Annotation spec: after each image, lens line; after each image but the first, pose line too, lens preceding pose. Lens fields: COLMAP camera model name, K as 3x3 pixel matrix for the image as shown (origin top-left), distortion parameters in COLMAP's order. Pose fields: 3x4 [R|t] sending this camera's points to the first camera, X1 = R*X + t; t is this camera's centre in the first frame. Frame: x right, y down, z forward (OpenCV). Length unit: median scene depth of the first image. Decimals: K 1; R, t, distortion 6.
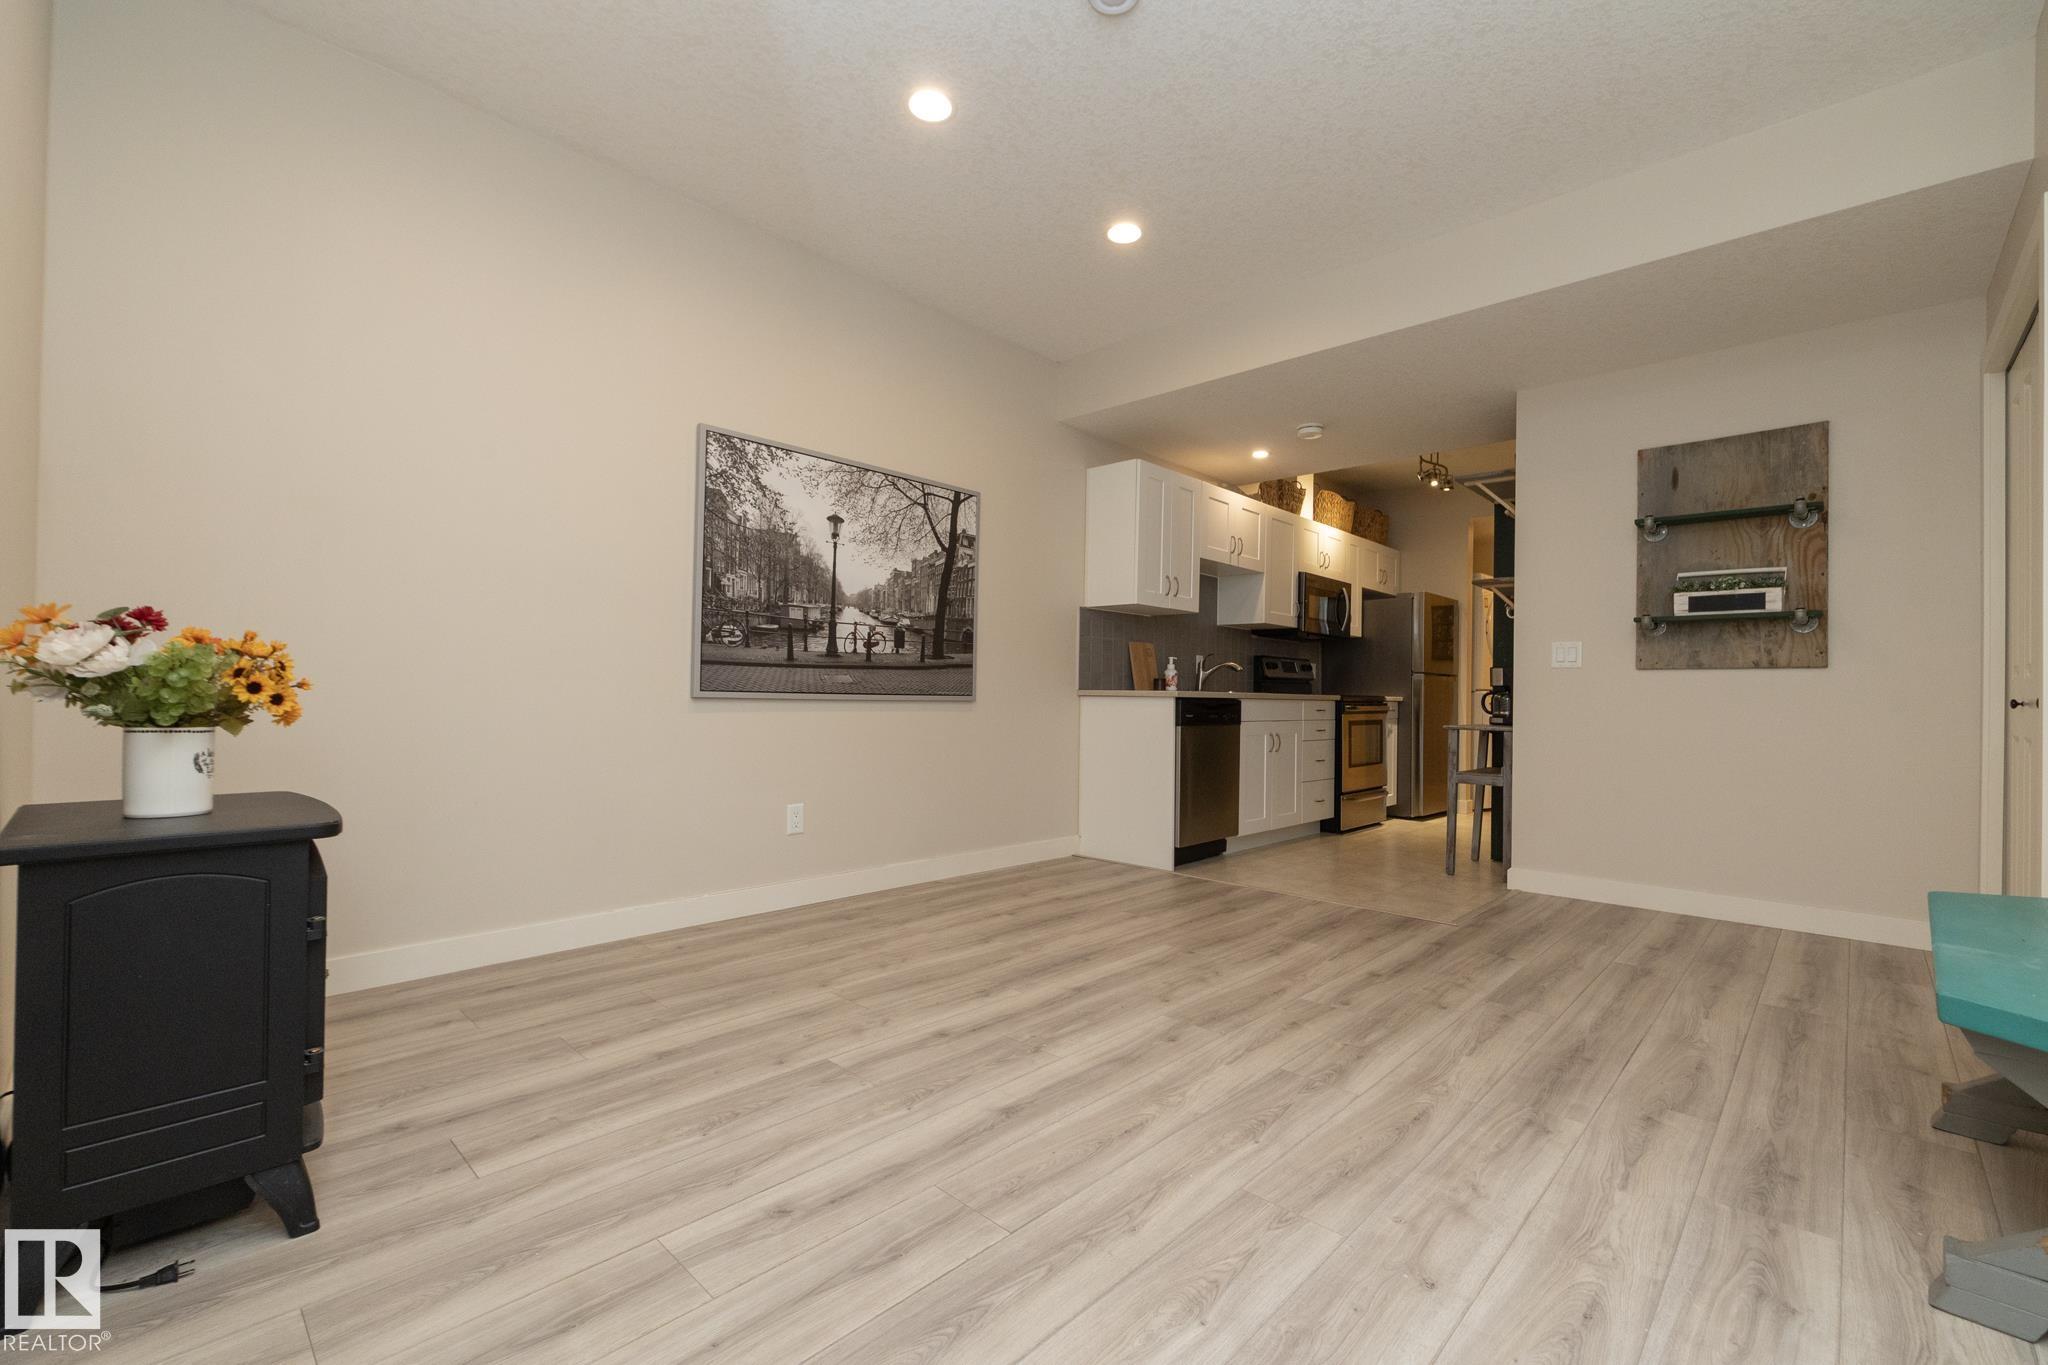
lens RADIAL K [[871.3, 0, 1034.9], [0, 871.3, 679.2], [0, 0, 1]] dist [0.001941, -0.001450]
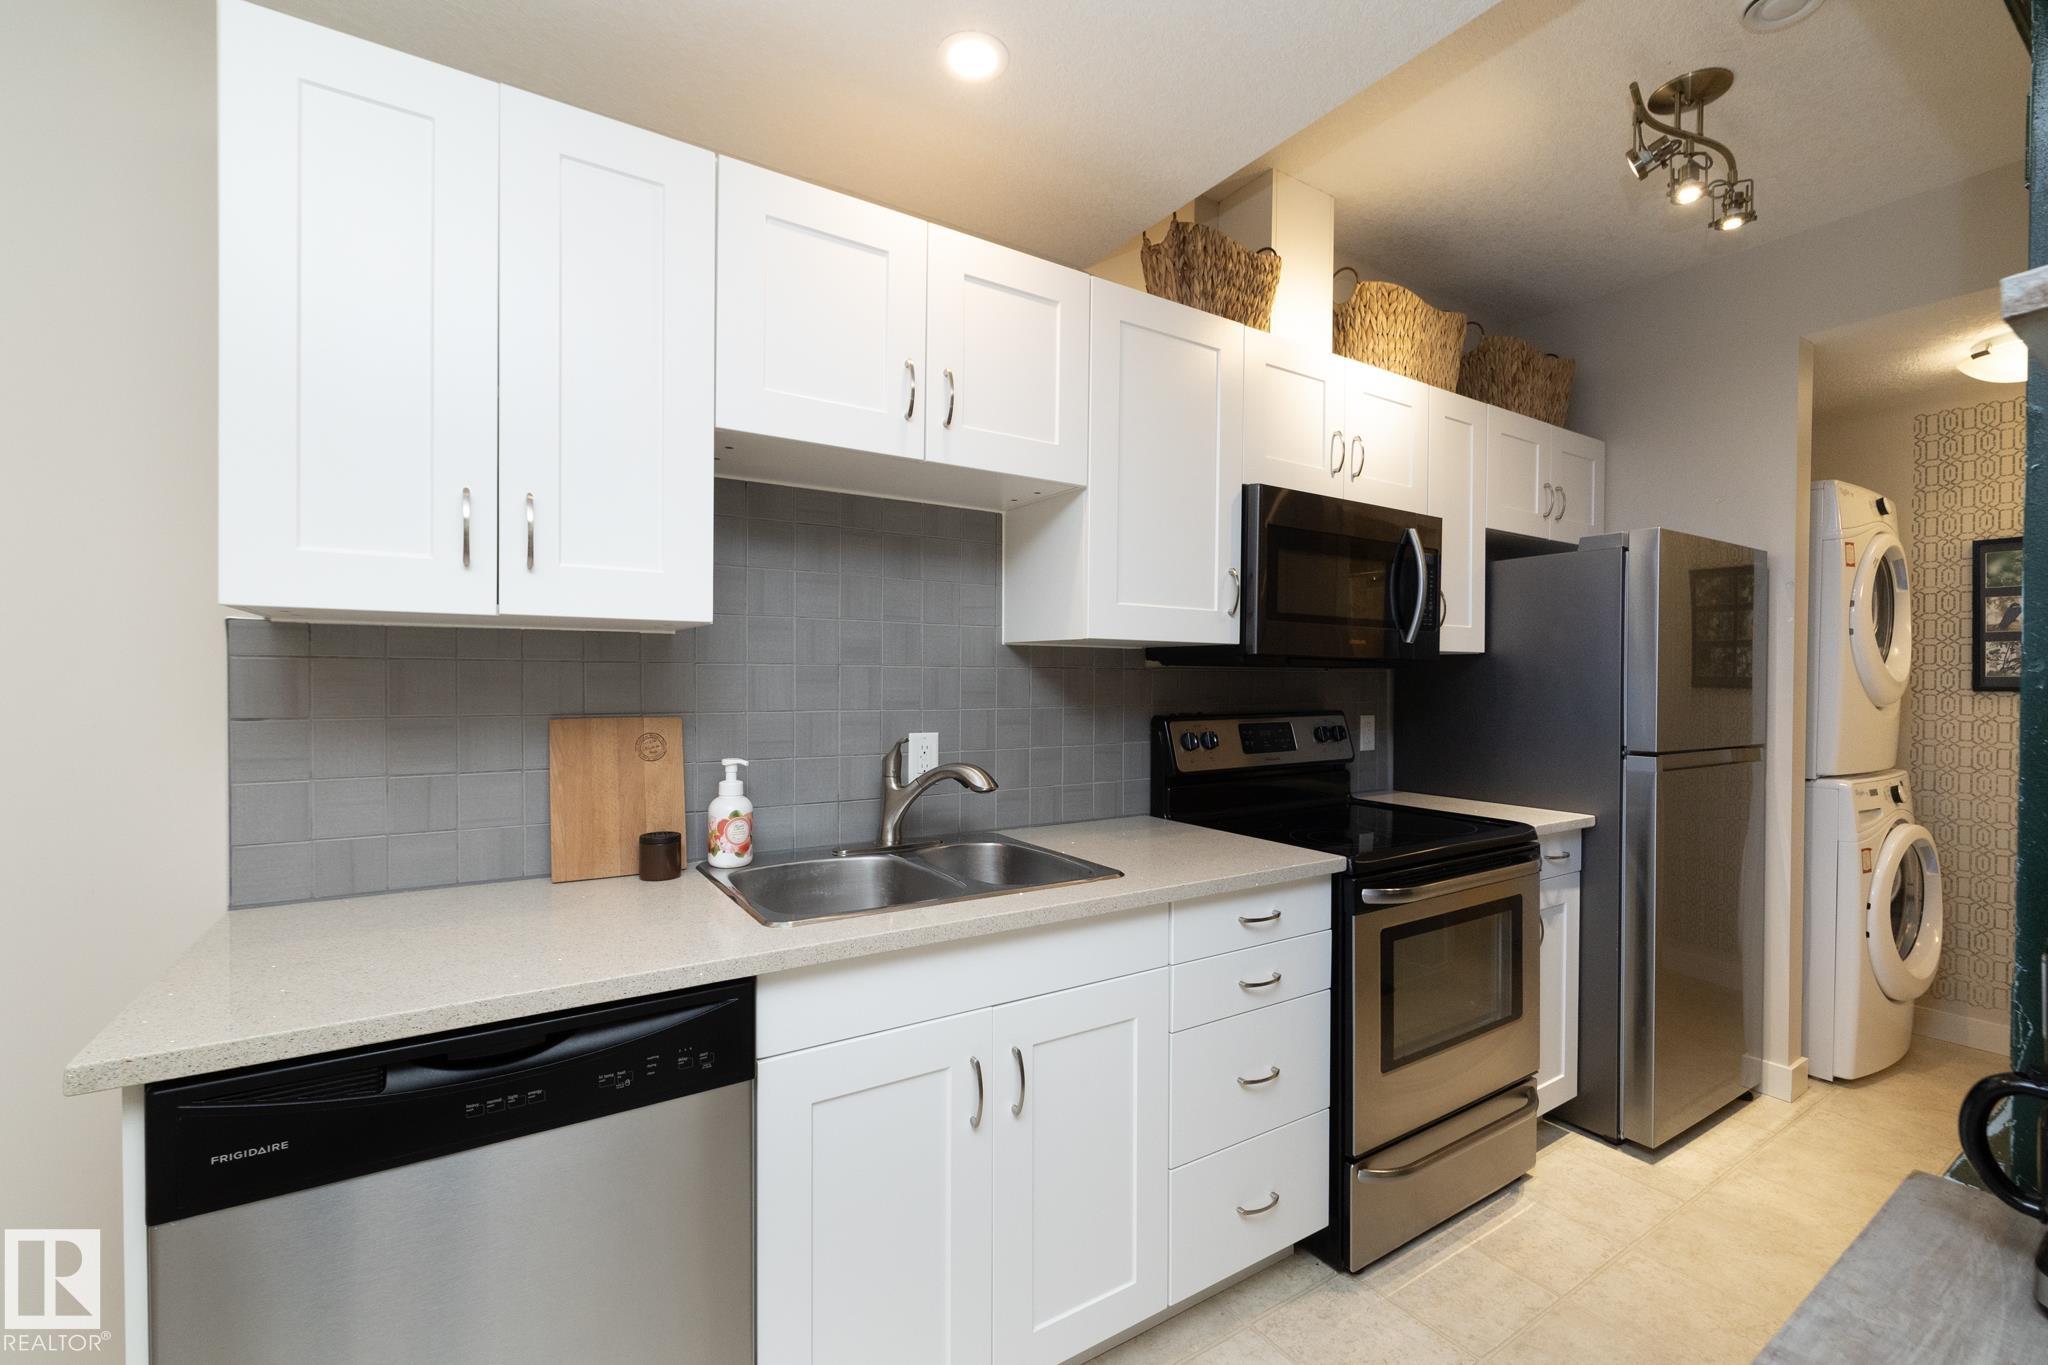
lens RADIAL K [[871.3, 0, 1031.2], [0, 871.3, 681.3], [0, 0, 1]] dist [0.001941, -0.001450]
pose [[0.972148, -0.006867, -0.234269, 0.518949], [0.012192, 0.999699, 0.021291, -0.091037], [0.234052, -0.023554, 0.971939, 1.095524]]
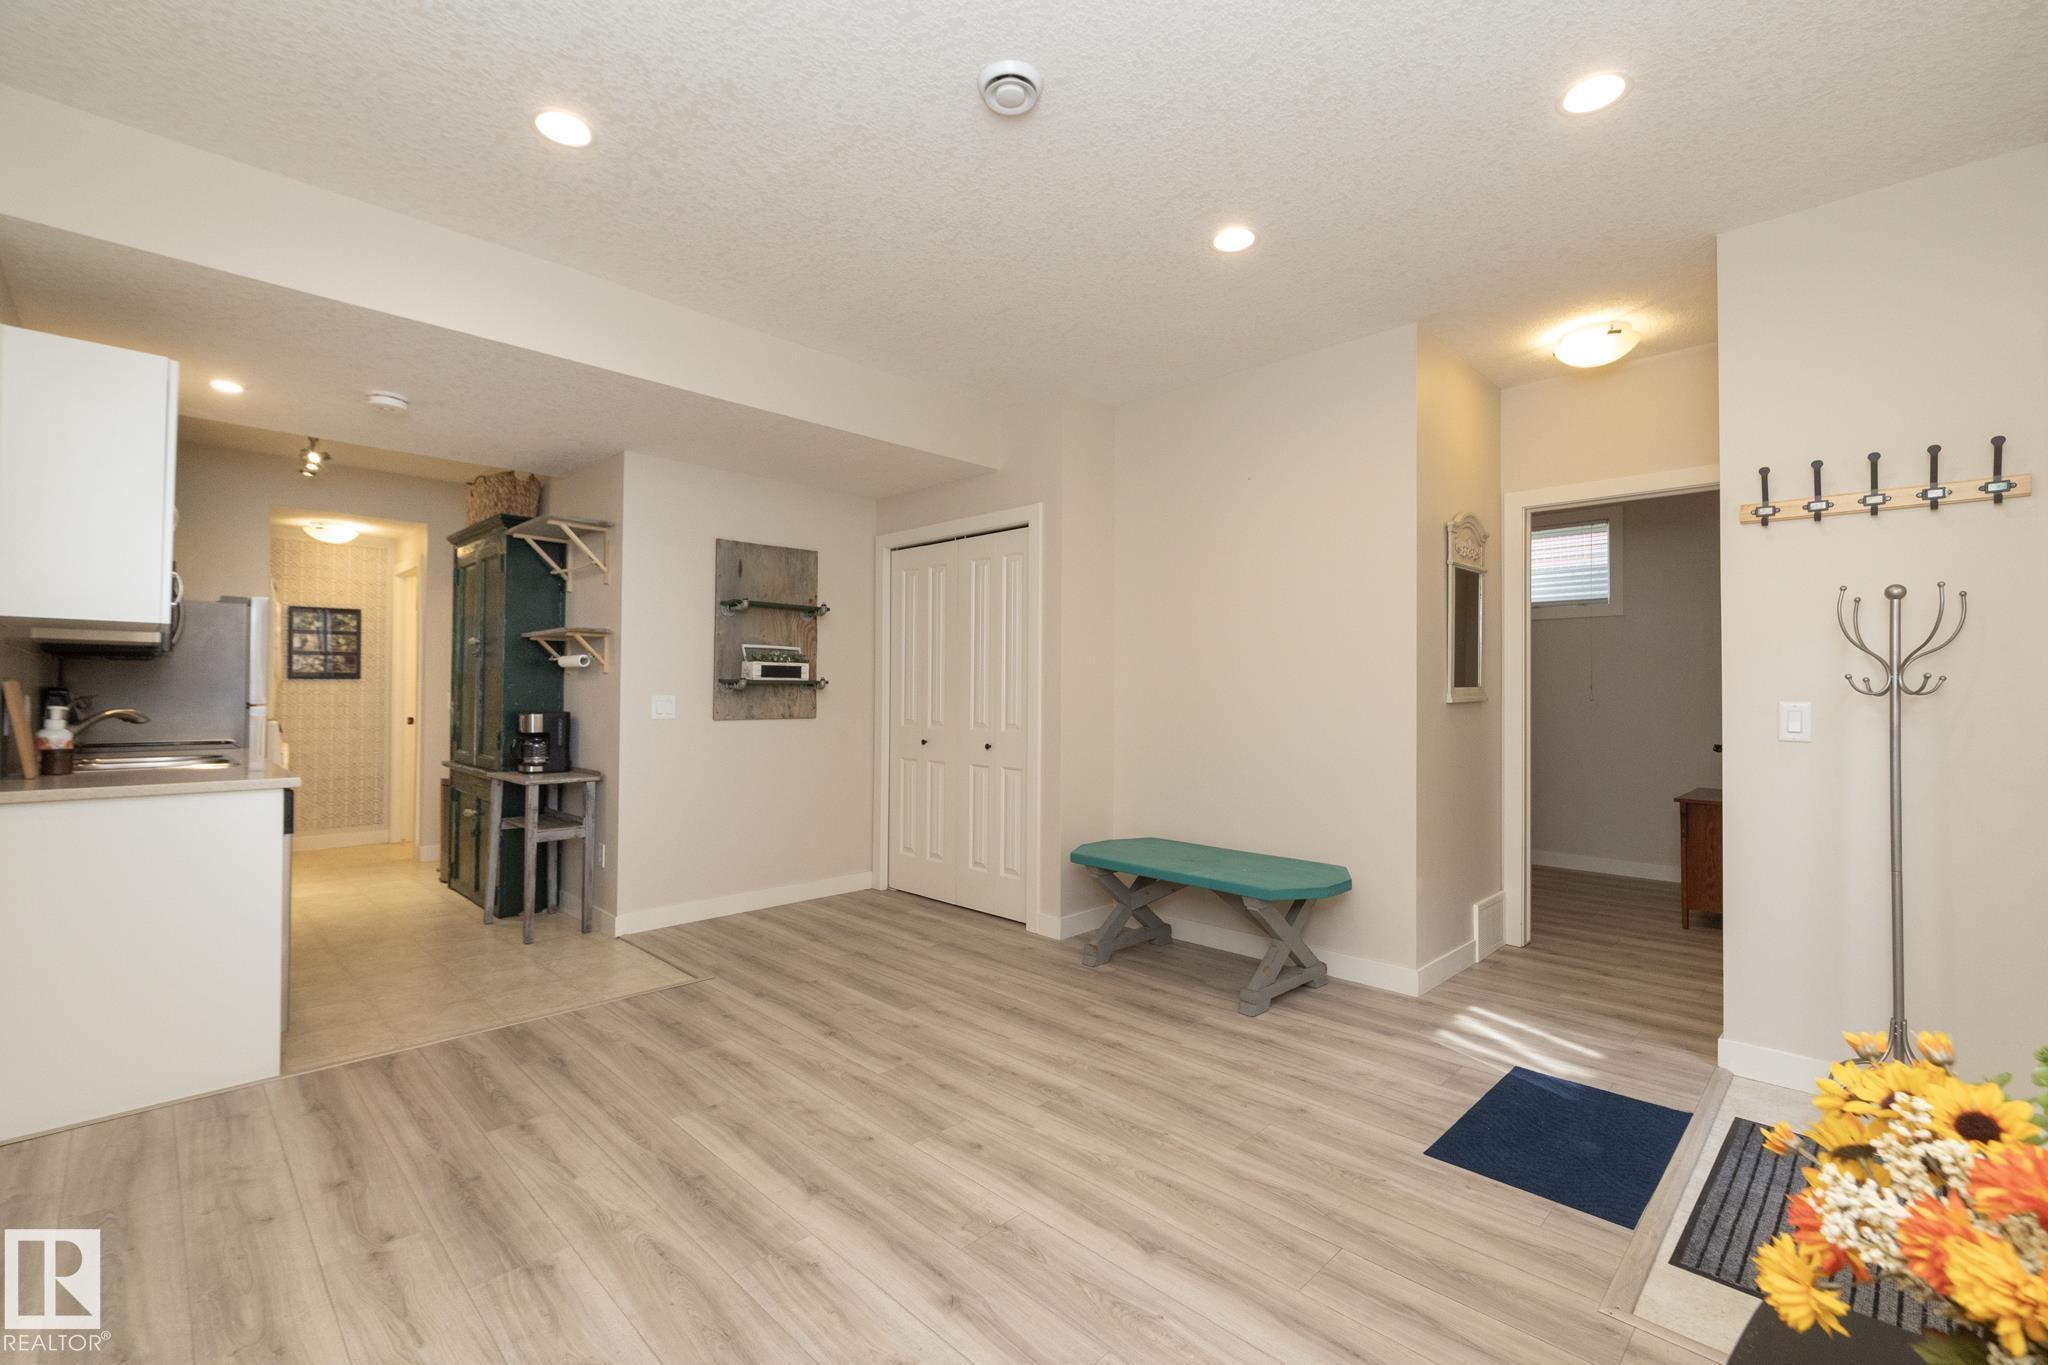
lens RADIAL K [[871.3, 0, 1020.2], [0, 871.3, 680.3], [0, 0, 1]] dist [0.001941, -0.001450]
pose [[0.031743, -0.000462, 0.999496, -0.553697], [-0.024149, 0.999708, 0.001229, -0.086546], [-0.999204, -0.024176, 0.031723, 0.597486]]
